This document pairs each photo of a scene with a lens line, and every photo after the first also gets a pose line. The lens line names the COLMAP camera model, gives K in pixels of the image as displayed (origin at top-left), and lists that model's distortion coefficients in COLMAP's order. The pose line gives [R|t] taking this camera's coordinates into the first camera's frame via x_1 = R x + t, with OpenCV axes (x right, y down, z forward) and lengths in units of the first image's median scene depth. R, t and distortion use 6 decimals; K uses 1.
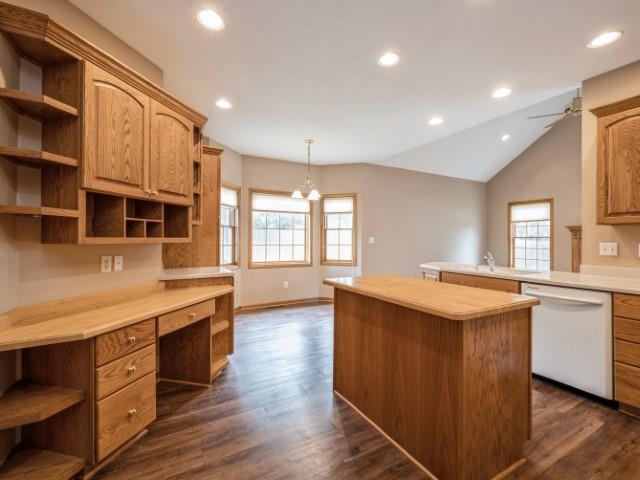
lens RADIAL K [[286.6, 0, 322.8], [0, 286.6, 240.2], [0, 0, 1]] dist [-0.000312, 0.000475]
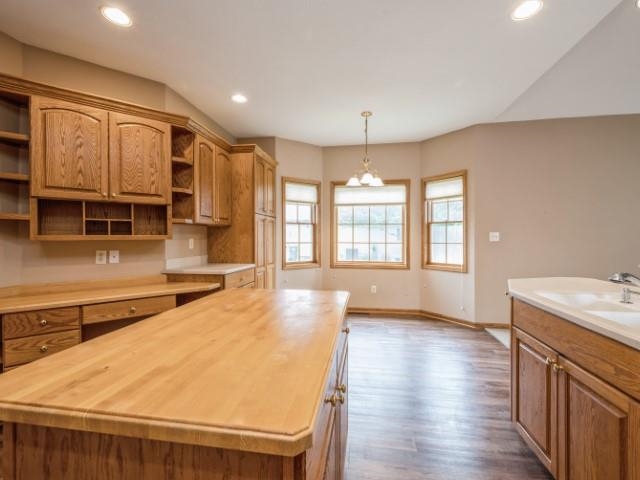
lens RADIAL K [[286.6, 0, 322.8], [0, 286.6, 240.2], [0, 0, 1]] dist [-0.000312, 0.000475]
pose [[0.784952, 0.001821, -0.619554, 0.455199], [0.003066, 0.999972, 0.006822, 0.003634], [0.619549, -0.007255, 0.784925, 0.377803]]
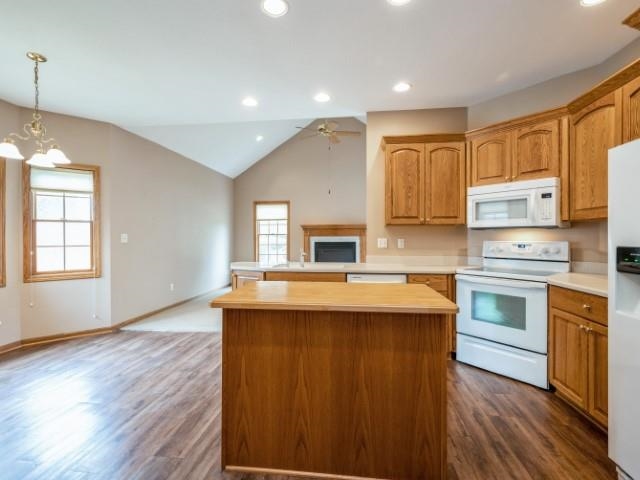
lens RADIAL K [[314.0, 0, 320.0], [0, 314.0, 240.0], [0, 0, 1]] dist [-0.000570, -0.000106]
pose [[0.590883, -0.012147, 0.806666, -0.277486], [0.007085, 0.999926, 0.009868, -0.000050], [-0.806726, -0.000115, 0.590926, 0.273318]]
